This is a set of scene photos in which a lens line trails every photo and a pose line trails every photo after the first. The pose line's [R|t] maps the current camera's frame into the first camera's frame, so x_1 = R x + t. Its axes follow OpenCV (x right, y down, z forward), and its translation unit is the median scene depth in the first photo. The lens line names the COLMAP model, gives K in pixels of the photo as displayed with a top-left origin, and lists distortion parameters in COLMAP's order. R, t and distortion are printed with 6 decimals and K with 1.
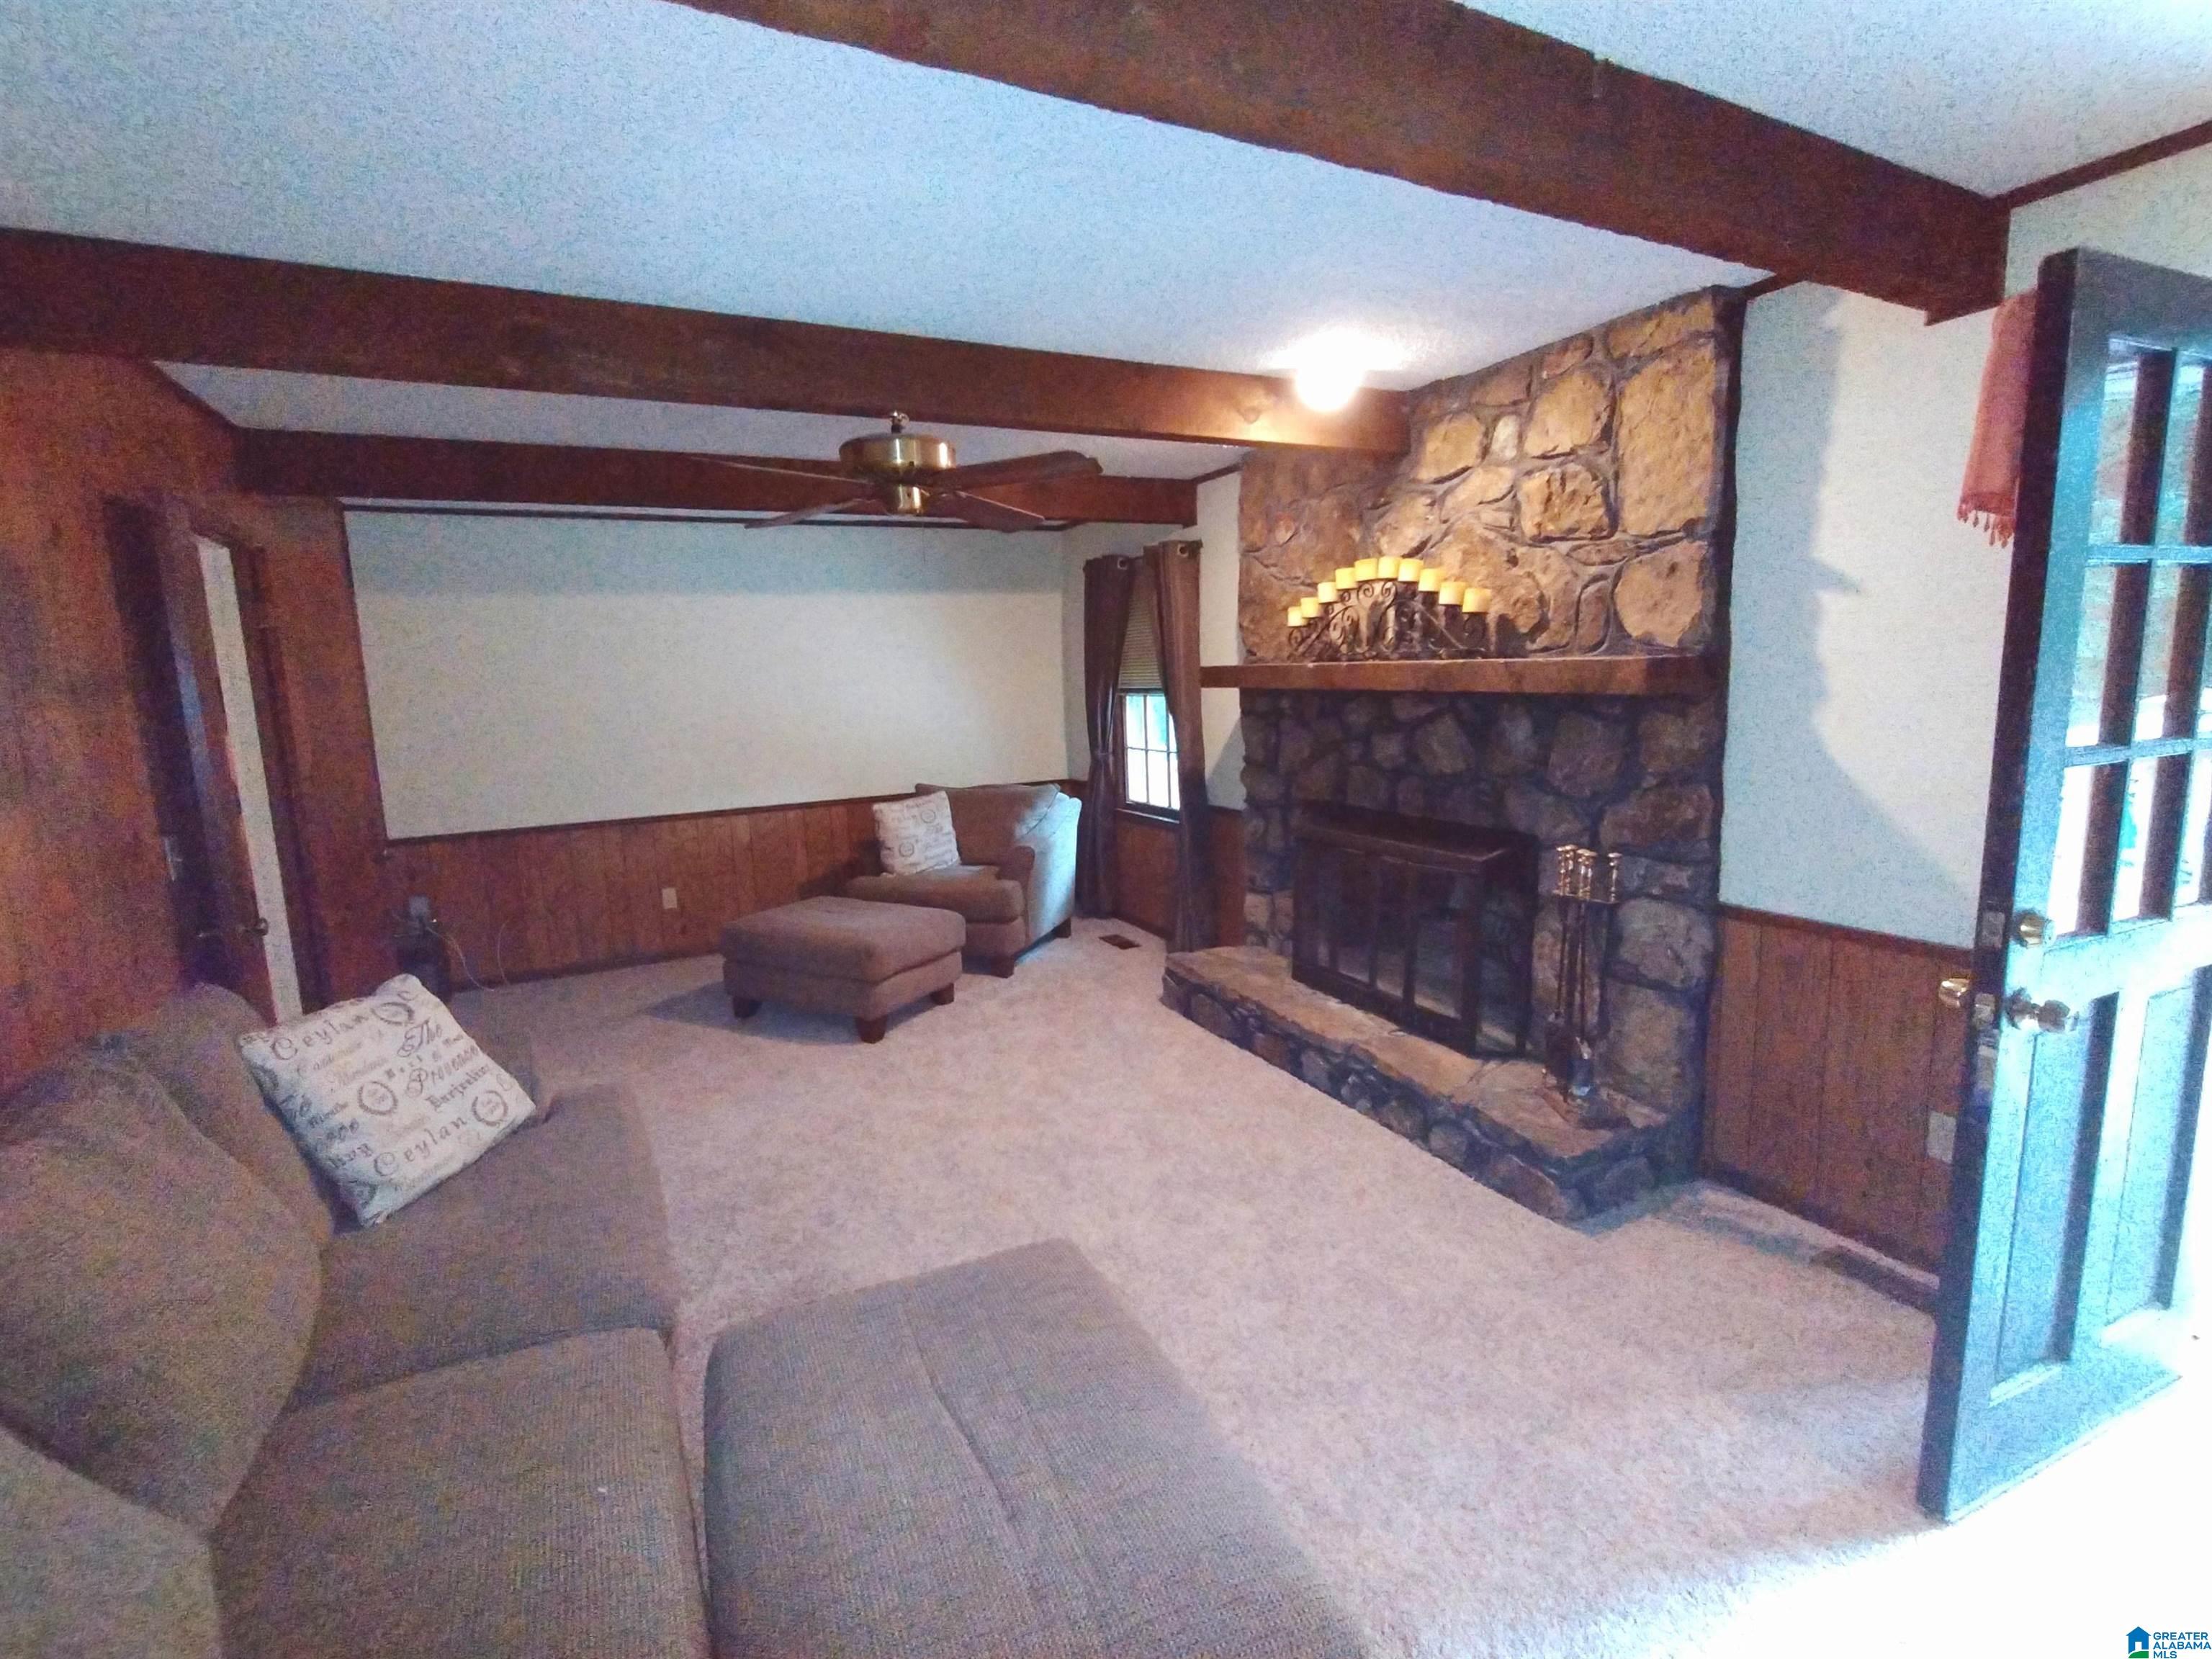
lens RADIAL K [[1001.2, 0, 1090.4], [0, 1001.2, 819.5], [0, 0, 1]] dist [0.004220, 0.000024]
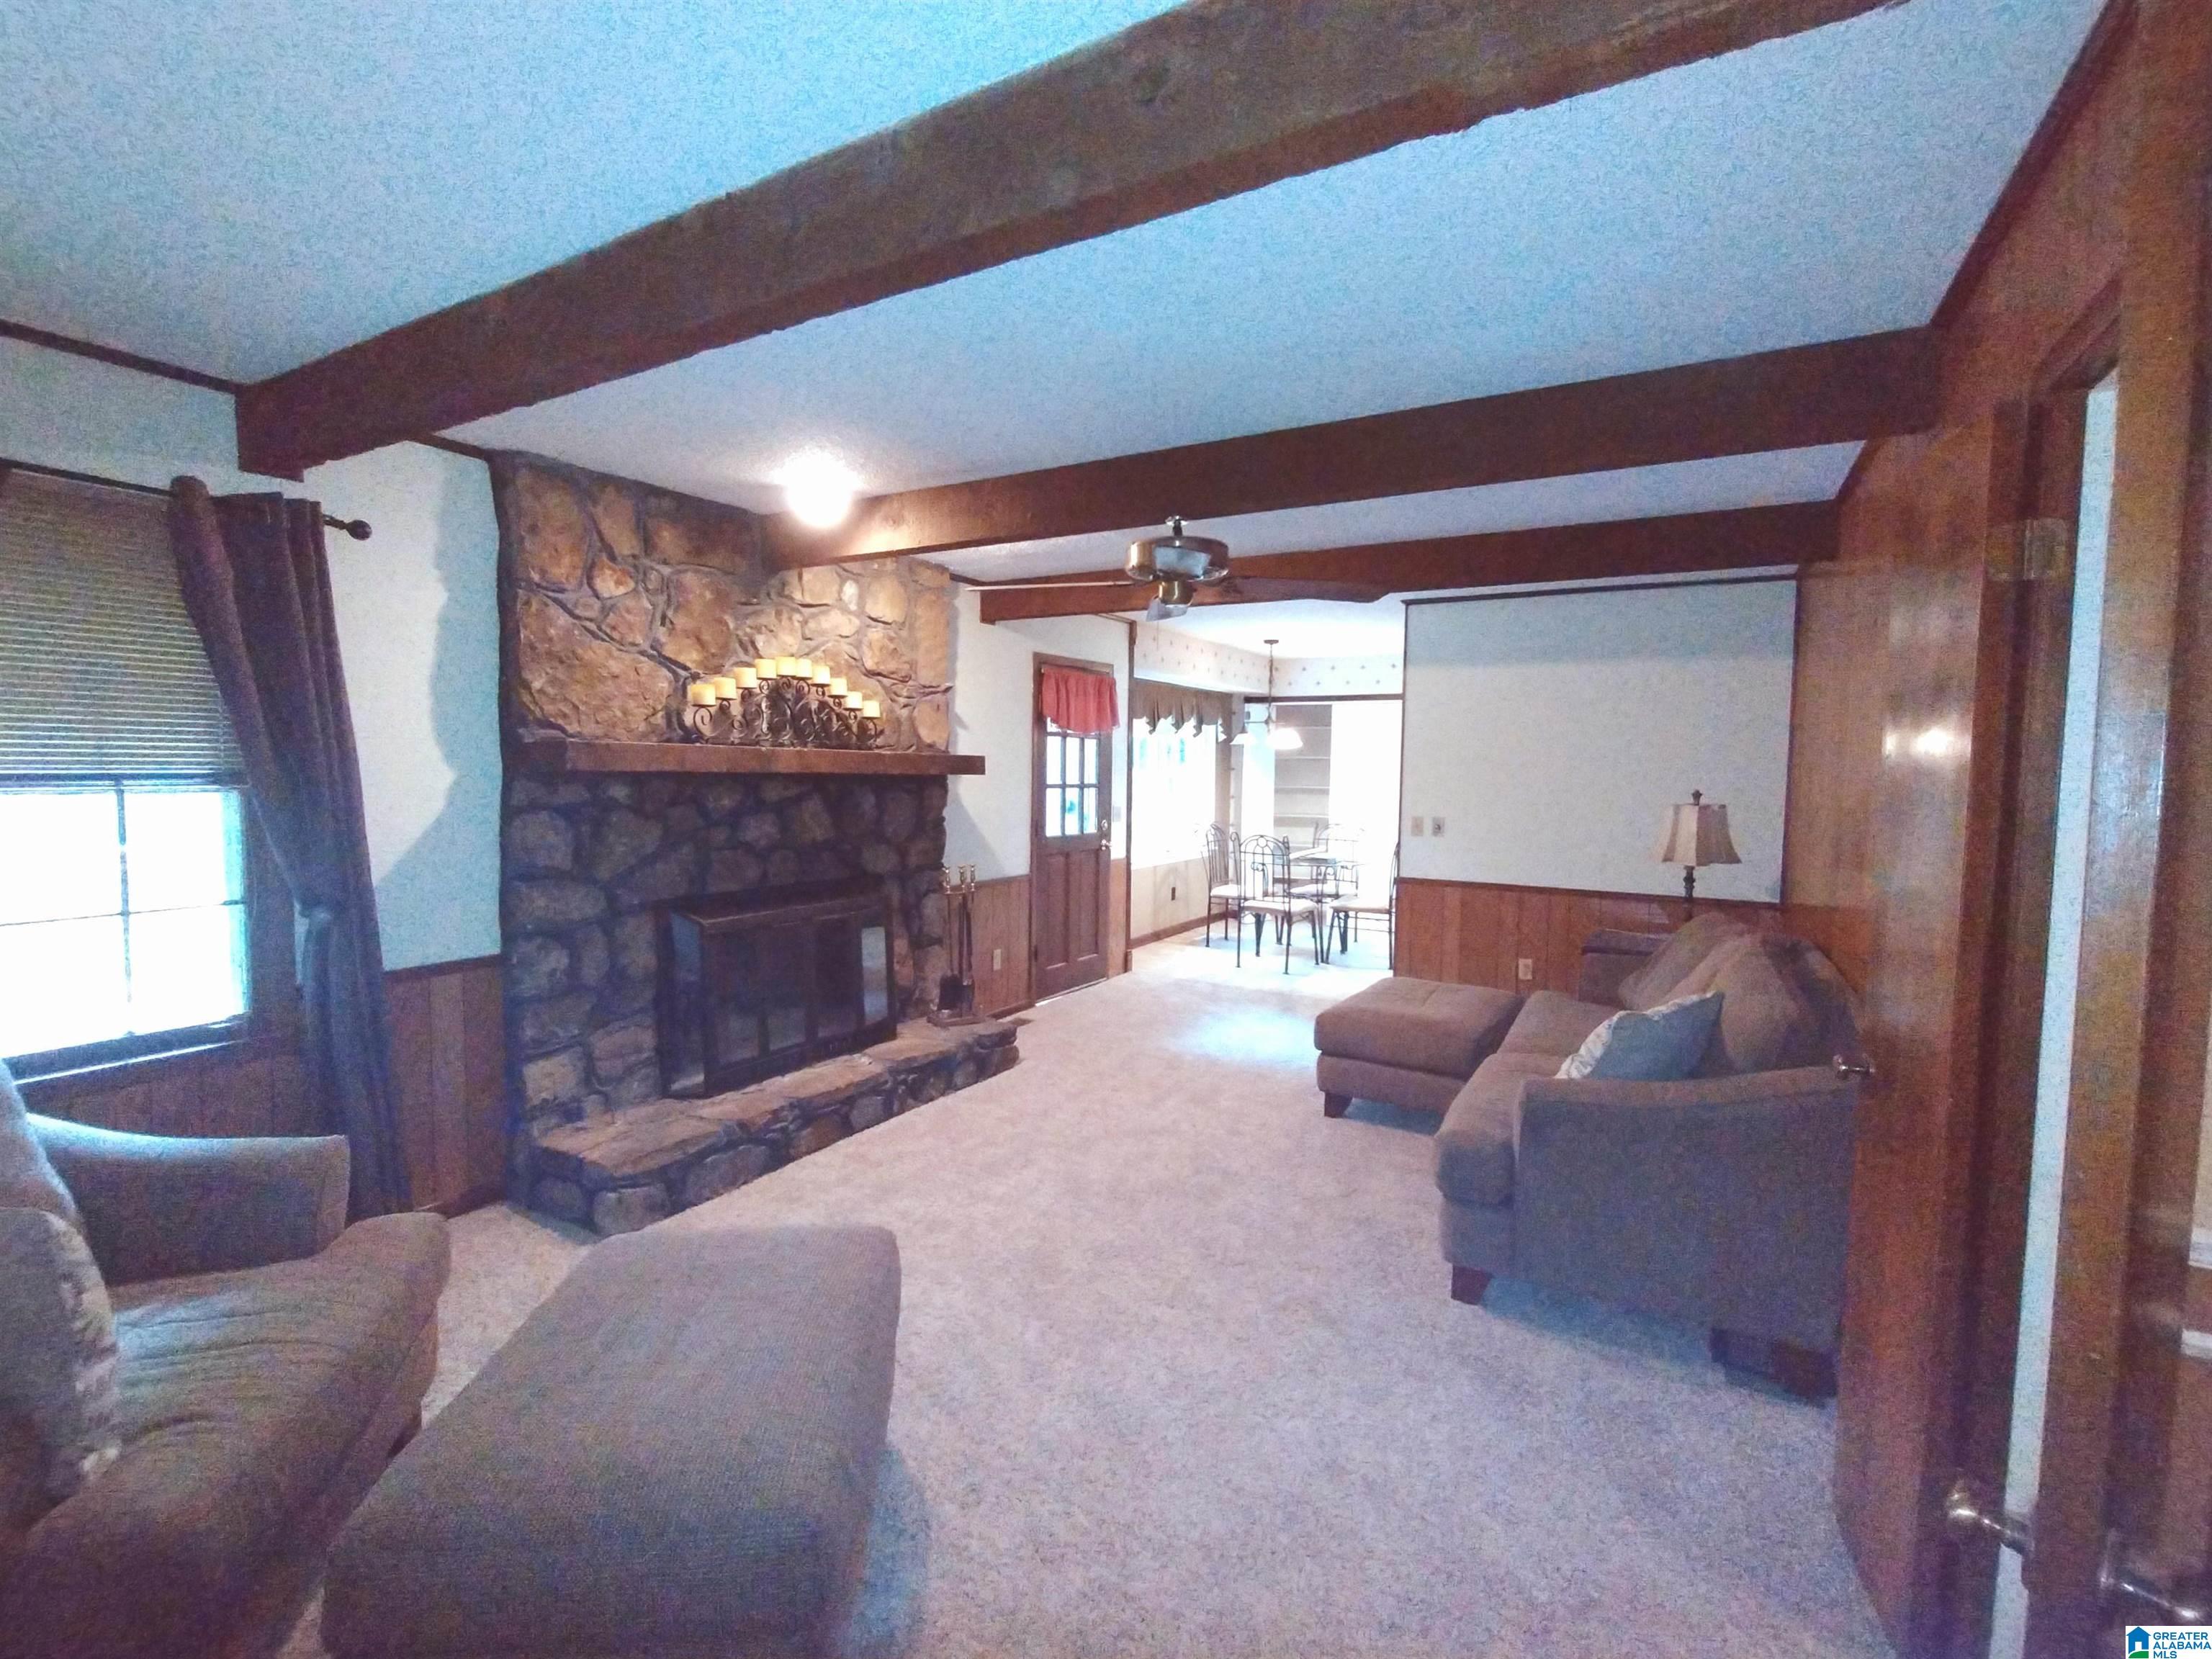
lens RADIAL K [[1001.2, 0, 1090.4], [0, 1001.2, 819.5], [0, 0, 1]] dist [0.004220, 0.000024]
pose [[-0.540388, -0.019333, 0.841194, -0.819113], [0.130375, 0.985738, 0.106409, -0.152225], [-0.831254, 0.167173, -0.530160, 1.307155]]
